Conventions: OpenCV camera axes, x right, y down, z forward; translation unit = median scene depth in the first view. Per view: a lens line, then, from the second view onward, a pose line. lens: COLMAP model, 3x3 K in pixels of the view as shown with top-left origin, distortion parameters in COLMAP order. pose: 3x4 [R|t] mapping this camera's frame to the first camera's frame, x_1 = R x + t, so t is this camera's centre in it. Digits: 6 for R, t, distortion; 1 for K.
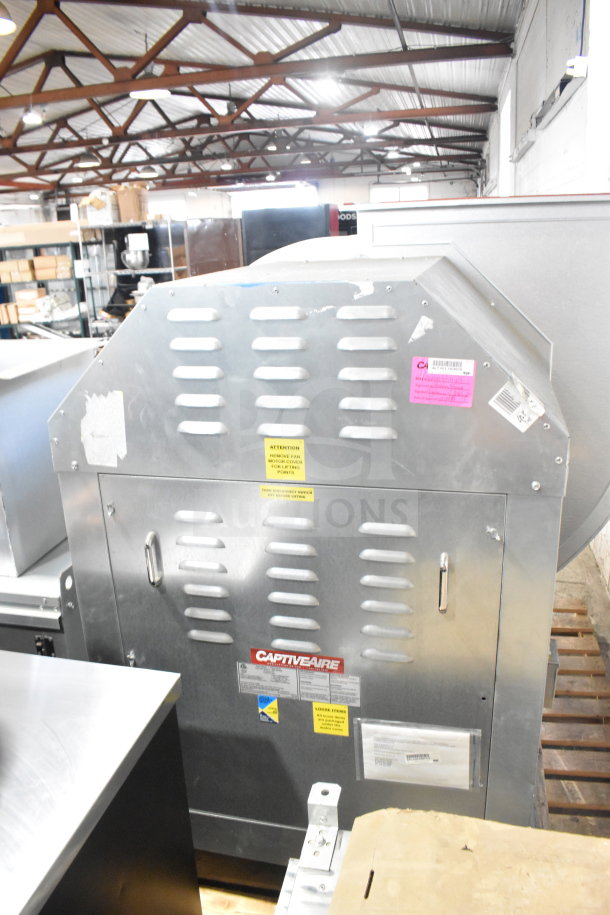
lens RADIAL K [[702.8, 0, 305.0], [0, 702.8, 457.5], [0, 0, 1]] dist [-0.087505, 0.003858]
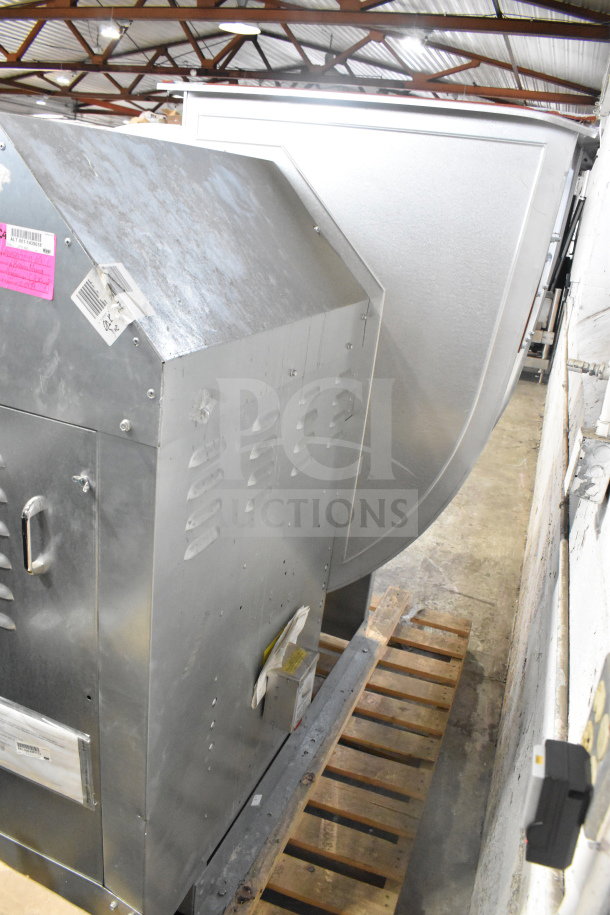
lens RADIAL K [[702.8, 0, 305.0], [0, 702.8, 457.5], [0, 0, 1]] dist [-0.087505, 0.003858]
pose [[0.978521, 0.193322, -0.071580, 0.470237], [-0.190156, 0.980543, 0.048745, 0.002362], [0.079611, -0.034087, 0.996243, 0.246163]]
